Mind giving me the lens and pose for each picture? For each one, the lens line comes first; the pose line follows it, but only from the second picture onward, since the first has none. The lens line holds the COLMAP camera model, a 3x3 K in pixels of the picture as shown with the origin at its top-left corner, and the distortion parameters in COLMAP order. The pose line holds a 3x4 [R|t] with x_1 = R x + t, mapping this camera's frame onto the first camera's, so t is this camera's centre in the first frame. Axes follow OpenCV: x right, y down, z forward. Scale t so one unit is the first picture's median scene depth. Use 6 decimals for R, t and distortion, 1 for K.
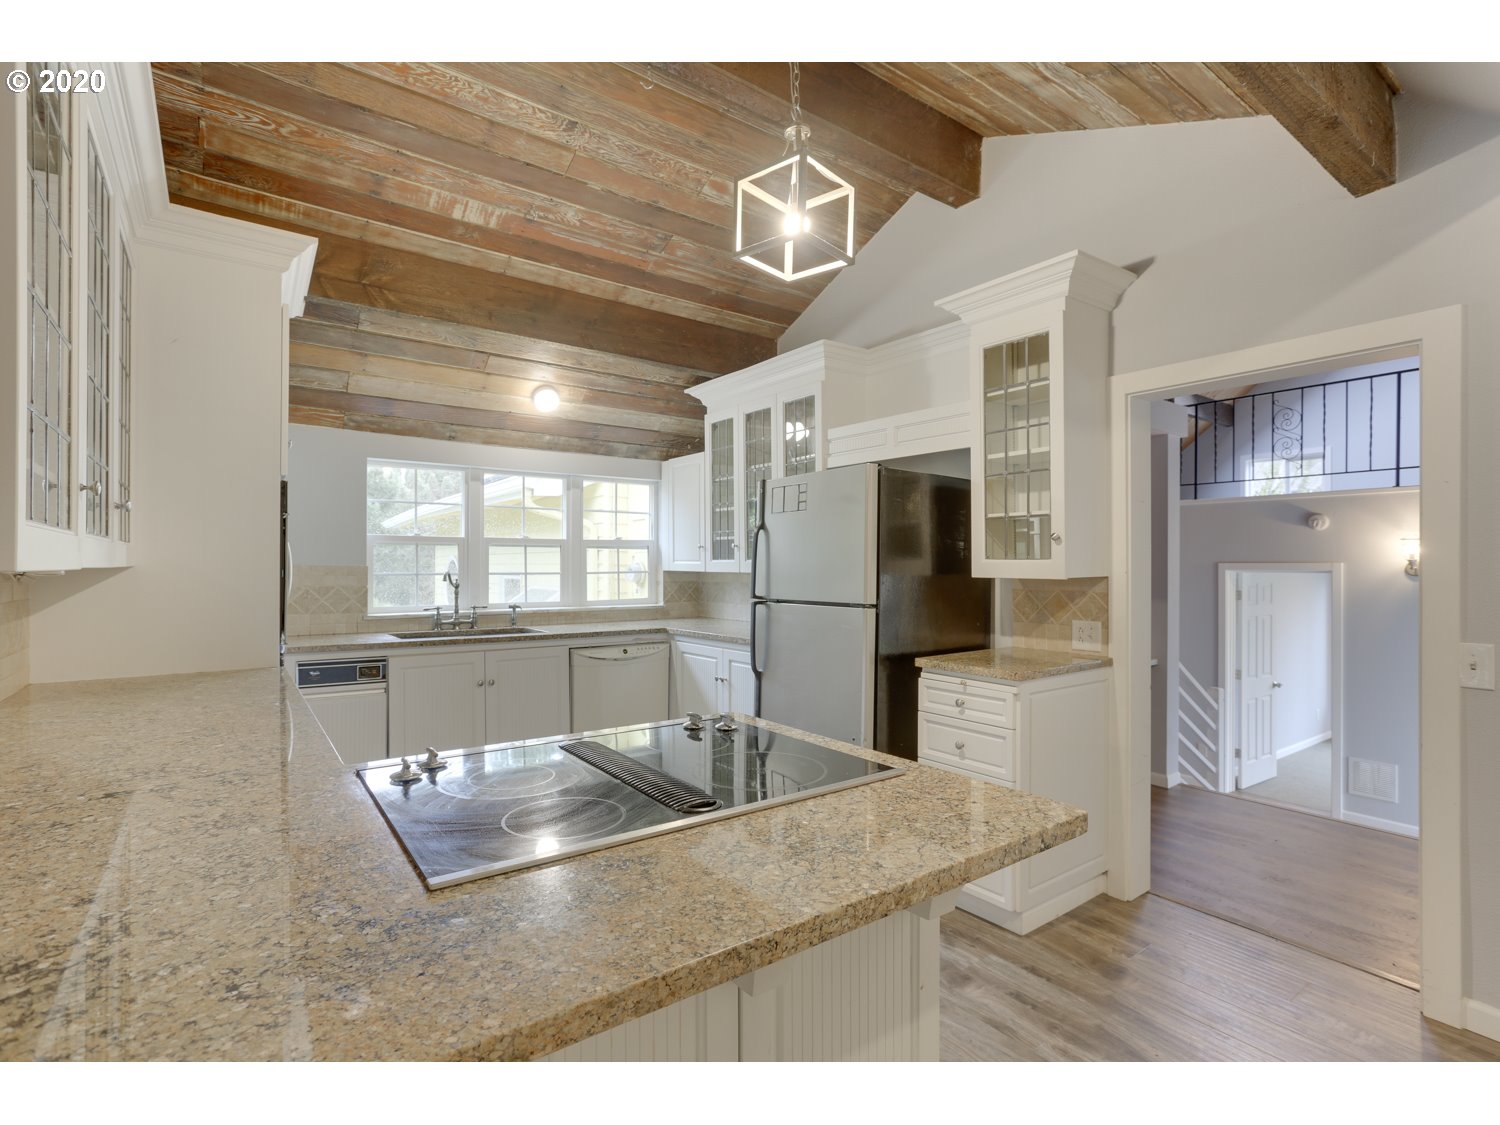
lens RADIAL K [[720.4, 0, 739.0], [0, 720.4, 564.4], [0, 0, 1]] dist [-0.032070, 0.016493]
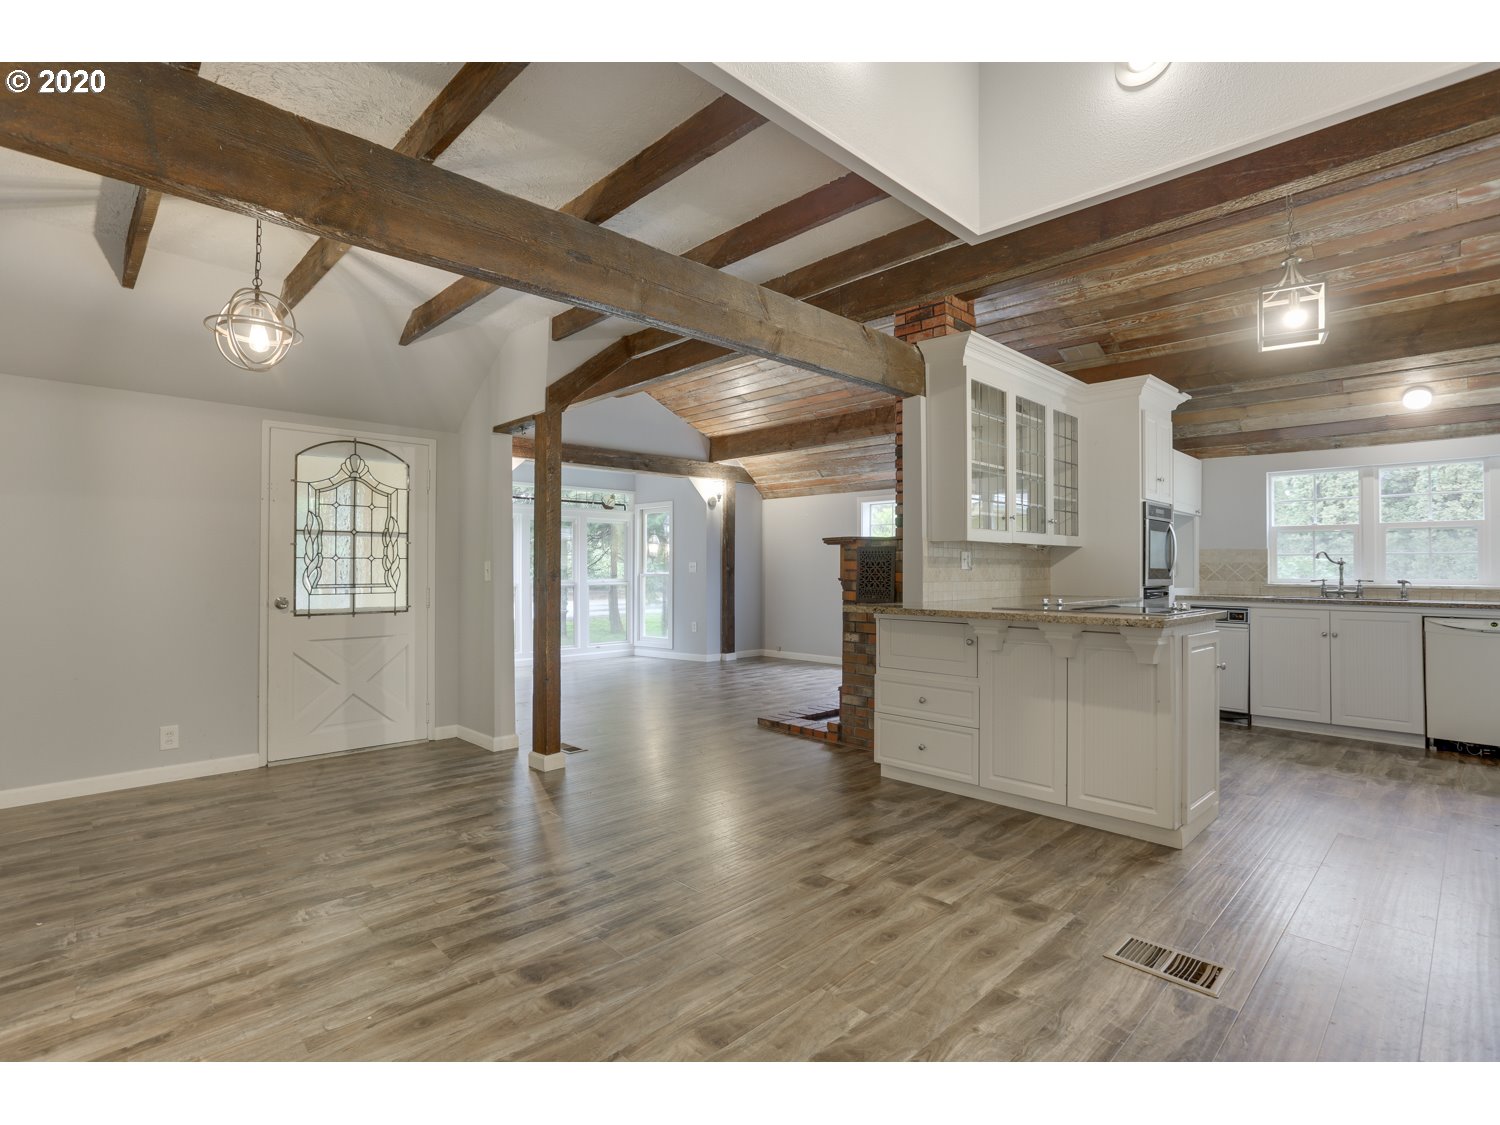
lens RADIAL K [[720.4, 0, 758.6], [0, 720.4, 557.2], [0, 0, 1]] dist [-0.032070, 0.016493]
pose [[0.149199, -0.016279, -0.988673, 0.752815], [-0.000840, 0.999862, -0.016590, 0.045197], [0.988807, 0.003305, 0.149164, -0.216672]]
